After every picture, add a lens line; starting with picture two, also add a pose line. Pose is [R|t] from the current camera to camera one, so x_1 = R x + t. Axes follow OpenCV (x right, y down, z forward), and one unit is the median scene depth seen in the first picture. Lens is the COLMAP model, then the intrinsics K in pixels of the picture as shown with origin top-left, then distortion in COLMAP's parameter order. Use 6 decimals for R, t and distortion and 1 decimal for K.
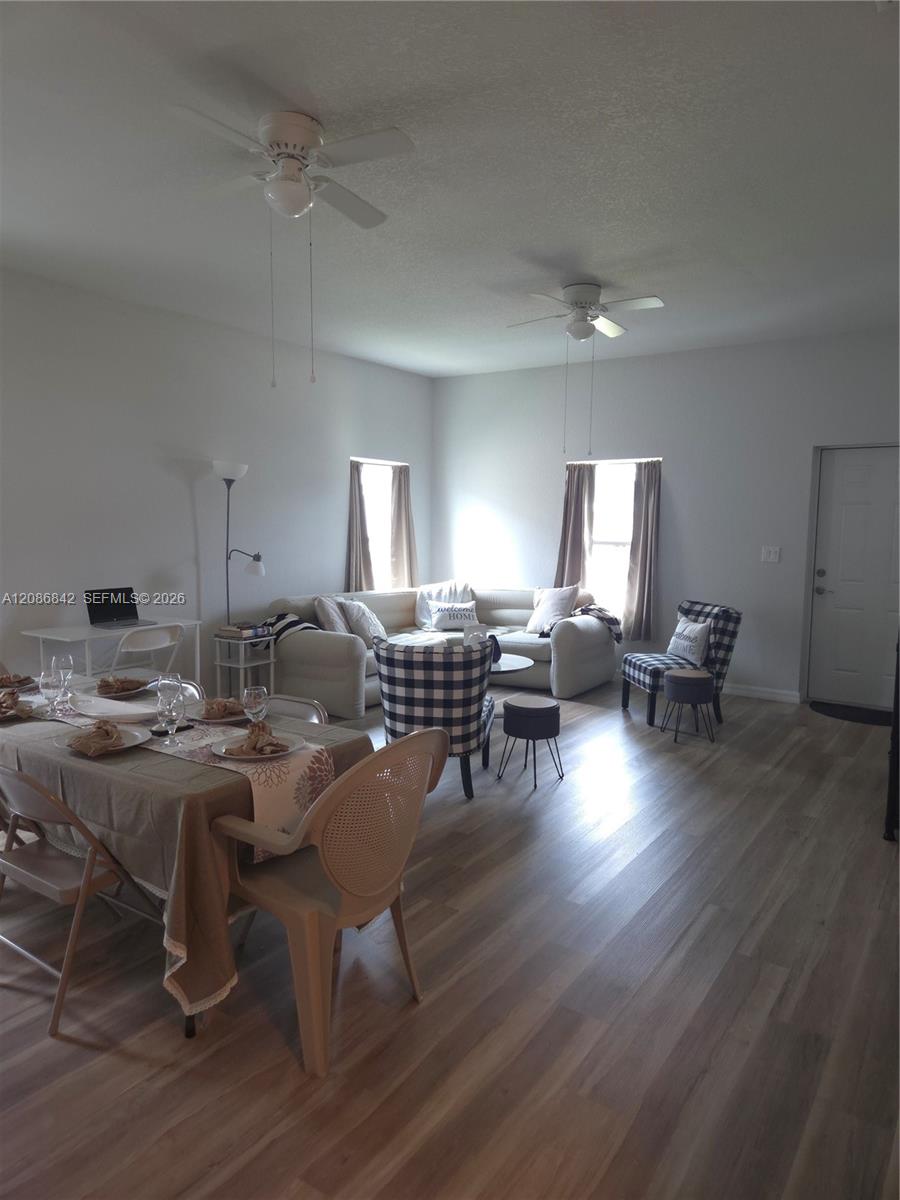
lens RADIAL K [[813.2, 0, 437.5], [0, 813.2, 603.2], [0, 0, 1]] dist [0.075322, -0.062657]
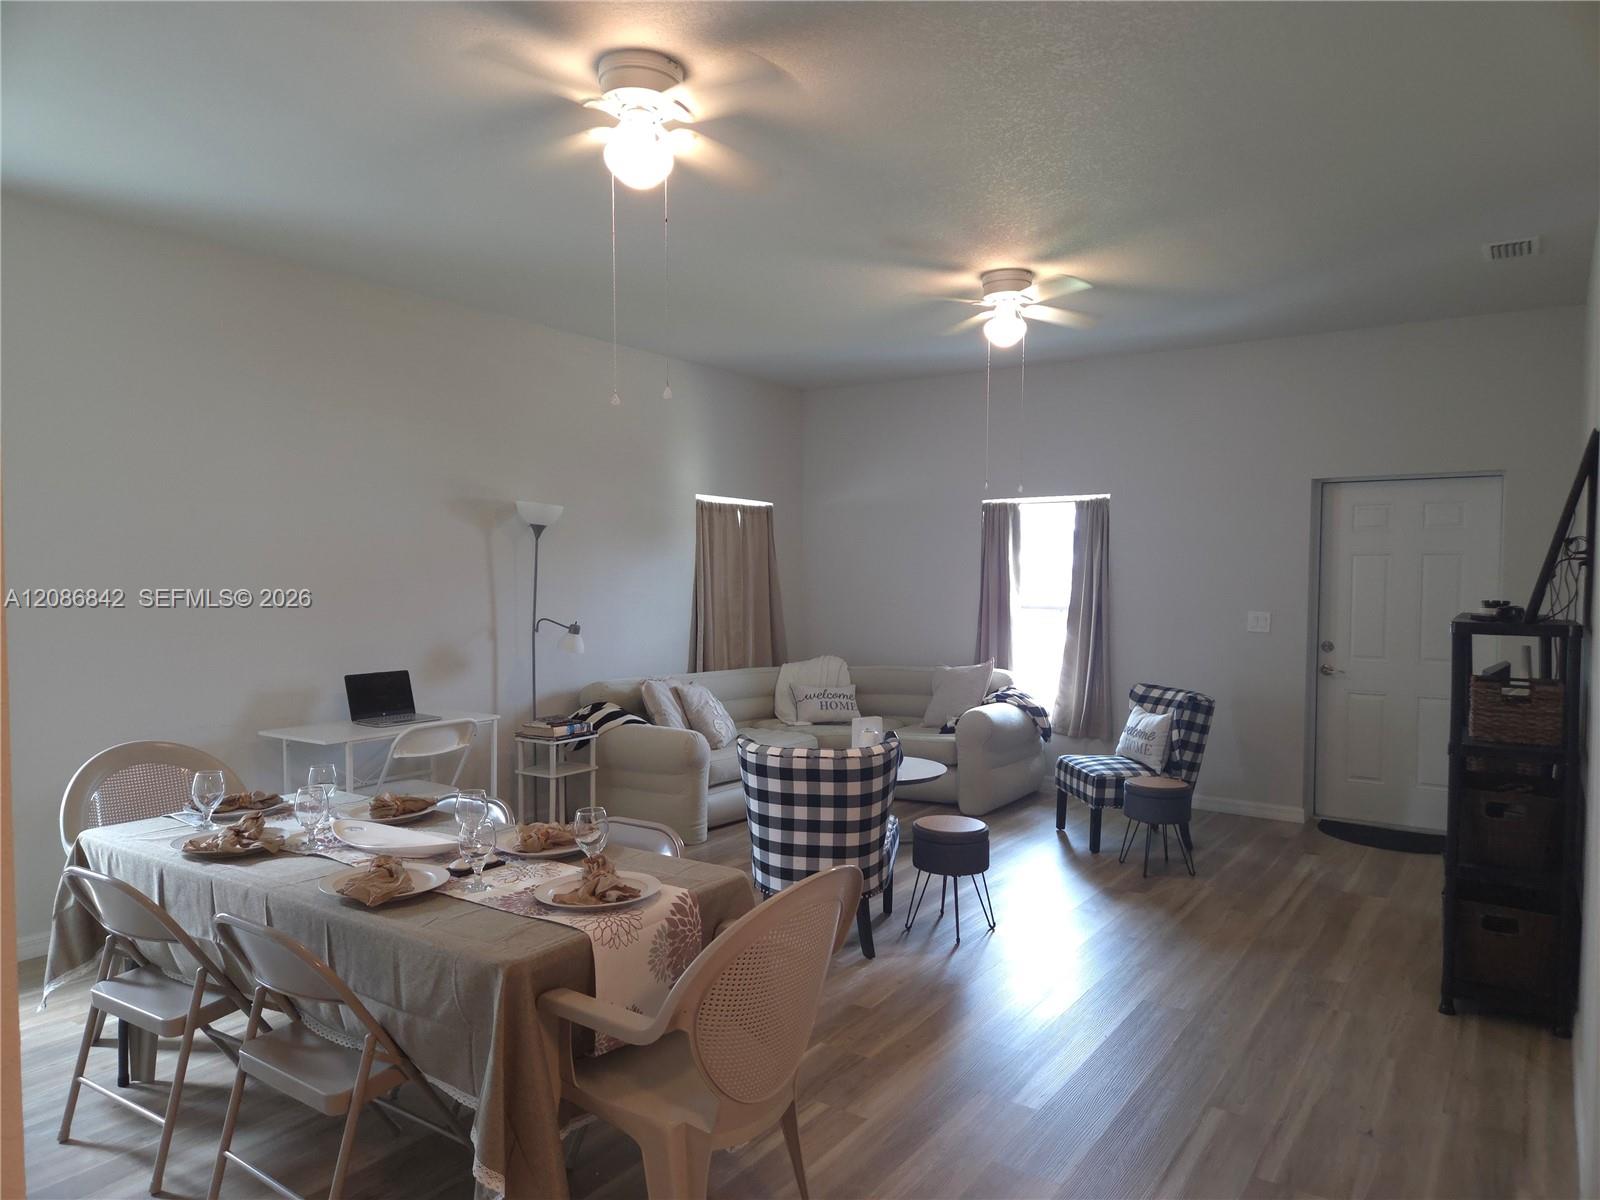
lens RADIAL K [[1084.3, 0, 800.4], [0, 1084.3, 625.3], [0, 0, 1]] dist [0.075322, -0.062657]
pose [[0.999982, -0.004550, 0.003799, -0.029154], [0.004757, 0.998391, -0.056503, -0.003716], [-0.003535, 0.056520, 0.998395, 0.009748]]
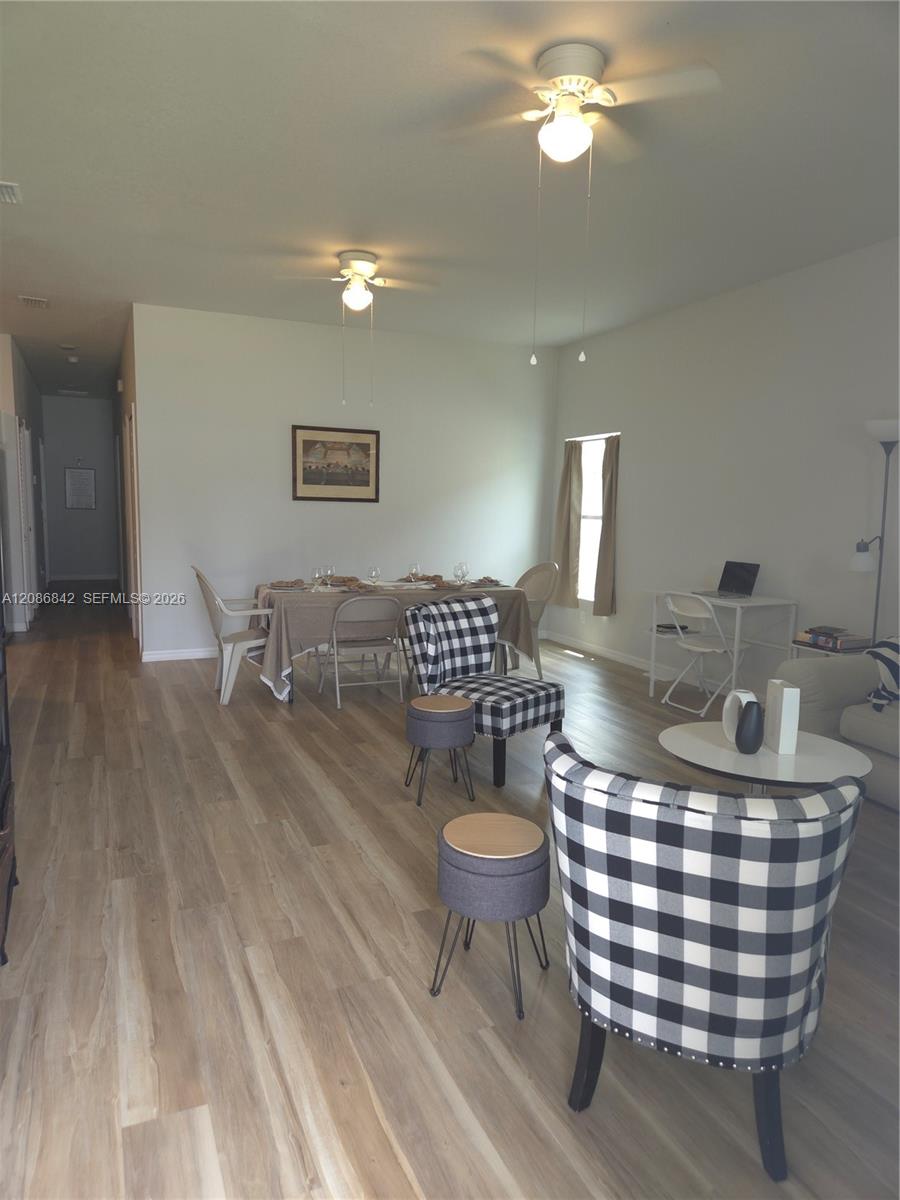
lens RADIAL K [[813.2, 0, 433.2], [0, 813.2, 606.0], [0, 0, 1]] dist [0.075322, -0.062657]
pose [[-0.550416, 0.083059, -0.830749, 0.992410], [-0.118541, 0.977184, 0.176239, -0.145327], [0.826432, 0.195483, -0.528011, 1.762223]]
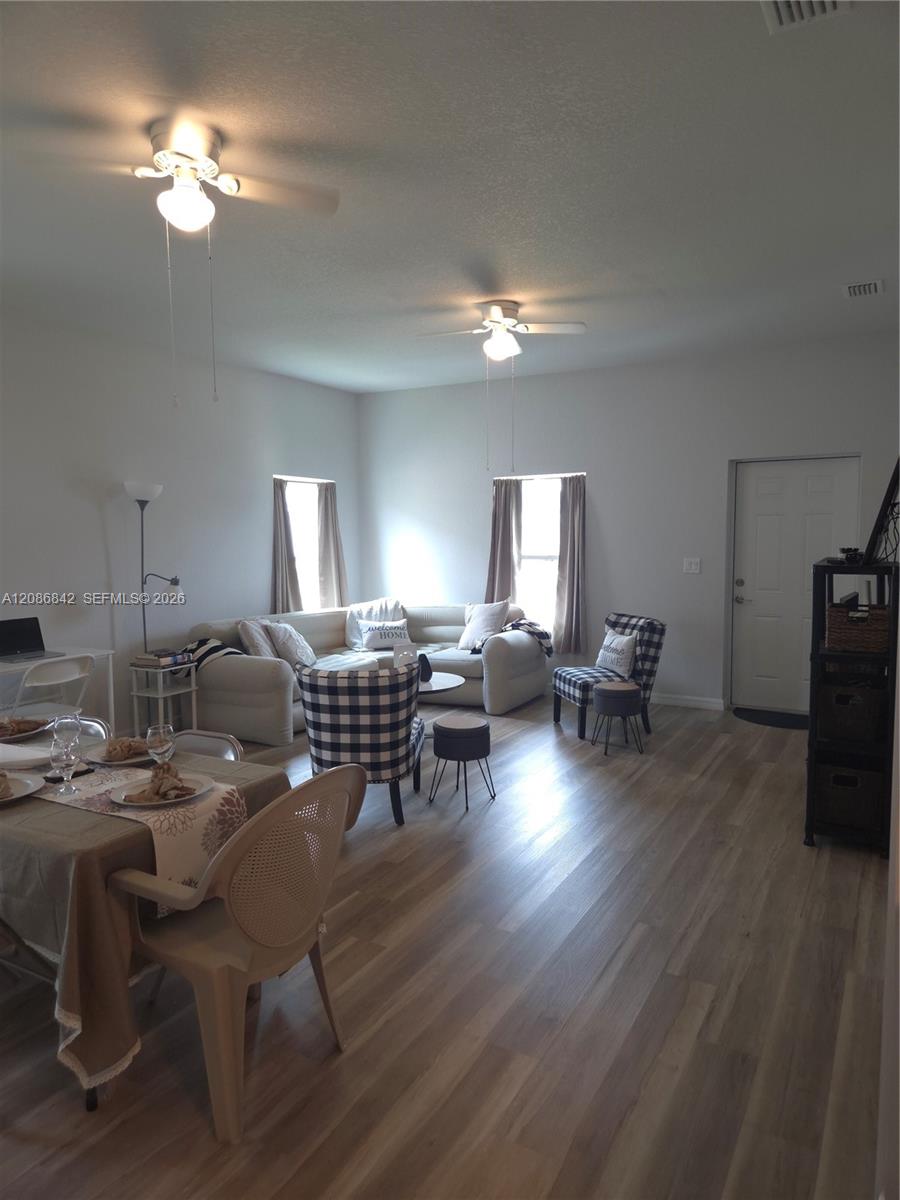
lens RADIAL K [[813.2, 0, 447.5], [0, 813.2, 608.7], [0, 0, 1]] dist [0.075322, -0.062657]
pose [[0.995722, -0.027946, 0.088075, 0.020028], [0.028805, 0.999549, -0.008492, -0.010693], [-0.087798, 0.010992, 0.996078, 0.022779]]
